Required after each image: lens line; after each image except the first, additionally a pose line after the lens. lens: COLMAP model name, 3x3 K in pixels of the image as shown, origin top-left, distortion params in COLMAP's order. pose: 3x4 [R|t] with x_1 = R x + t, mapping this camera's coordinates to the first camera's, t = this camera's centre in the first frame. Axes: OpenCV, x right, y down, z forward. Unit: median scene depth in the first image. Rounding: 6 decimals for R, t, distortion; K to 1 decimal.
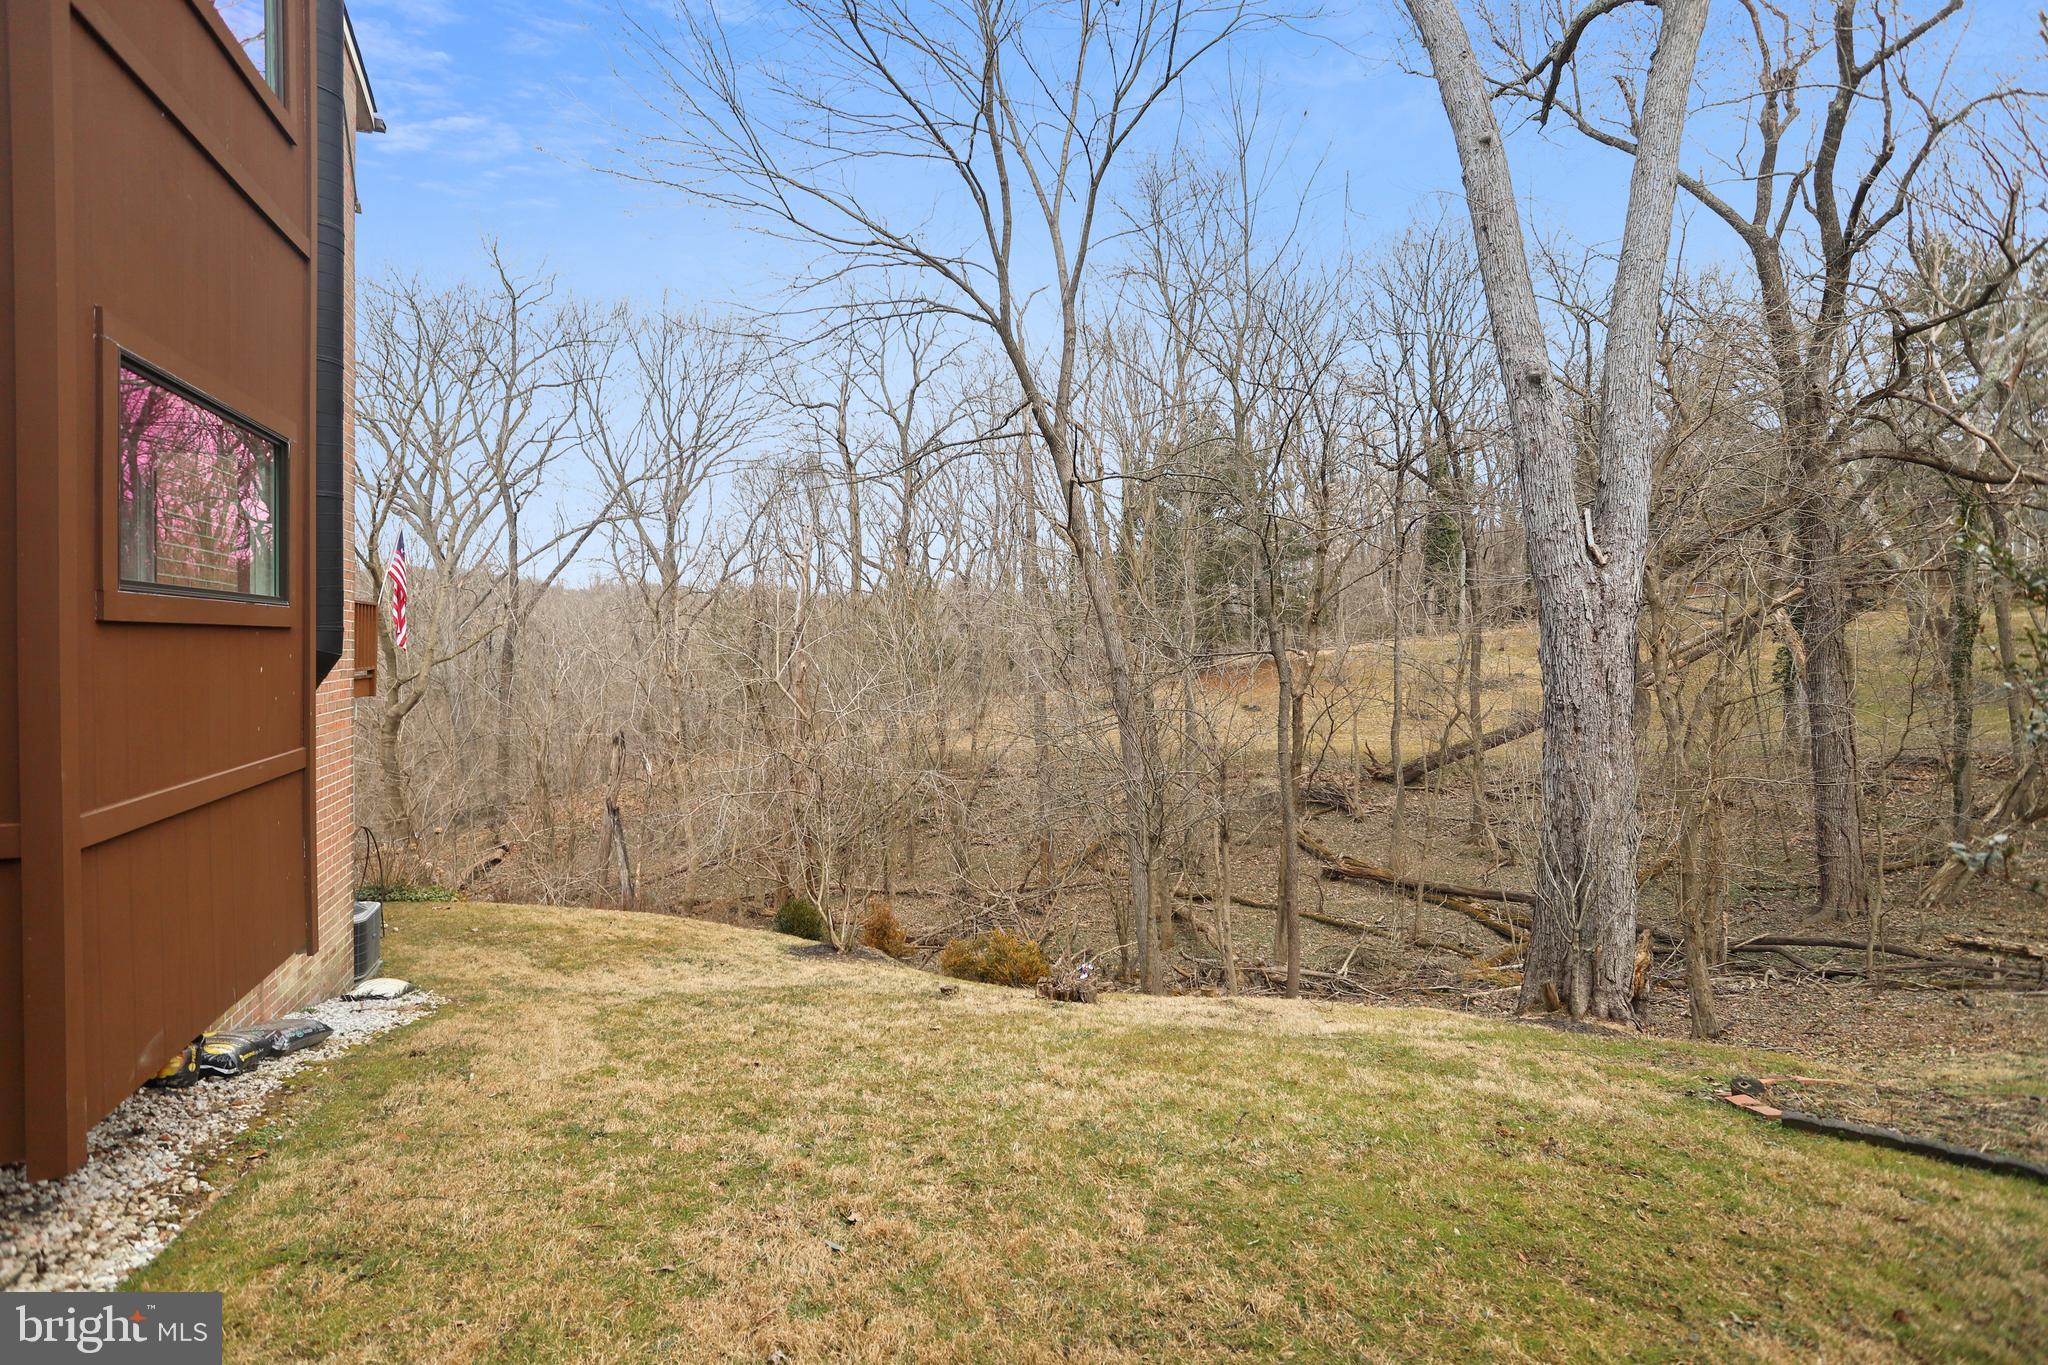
lens RADIAL K [[994.1, 0, 1020.3], [0, 994.1, 685.1], [0, 0, 1]] dist [-0.063915, 0.022179]
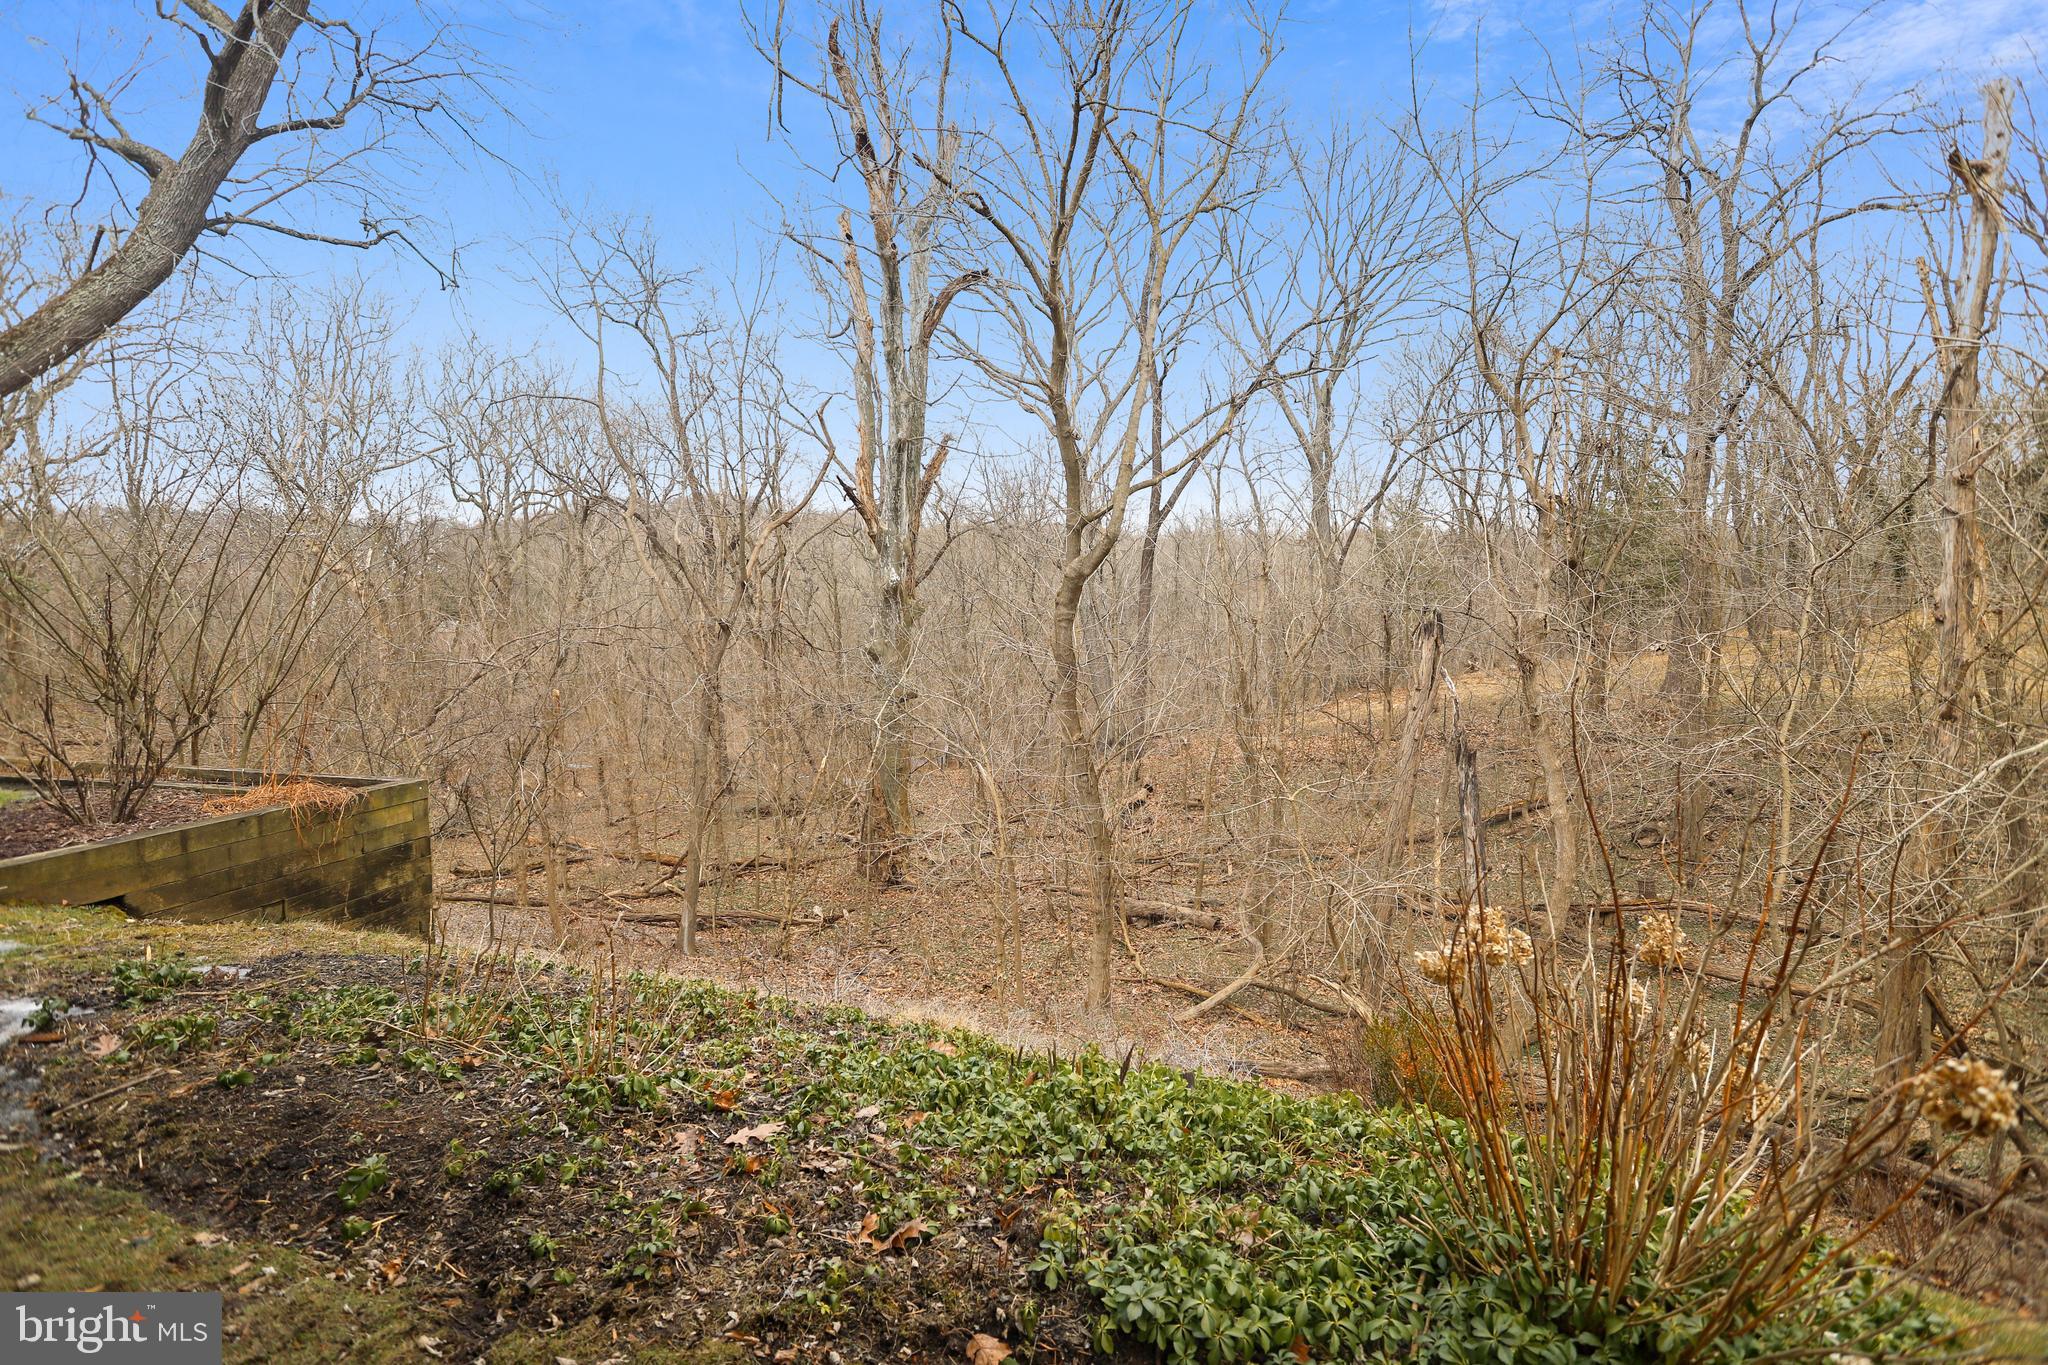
lens RADIAL K [[994.1, 0, 1020.3], [0, 994.1, 685.1], [0, 0, 1]] dist [-0.063915, 0.022179]
pose [[0.853402, 0.049492, -0.518898, -0.169152], [-0.023300, 0.998109, 0.056879, 0.033221], [0.520732, -0.036450, 0.852942, 0.217225]]
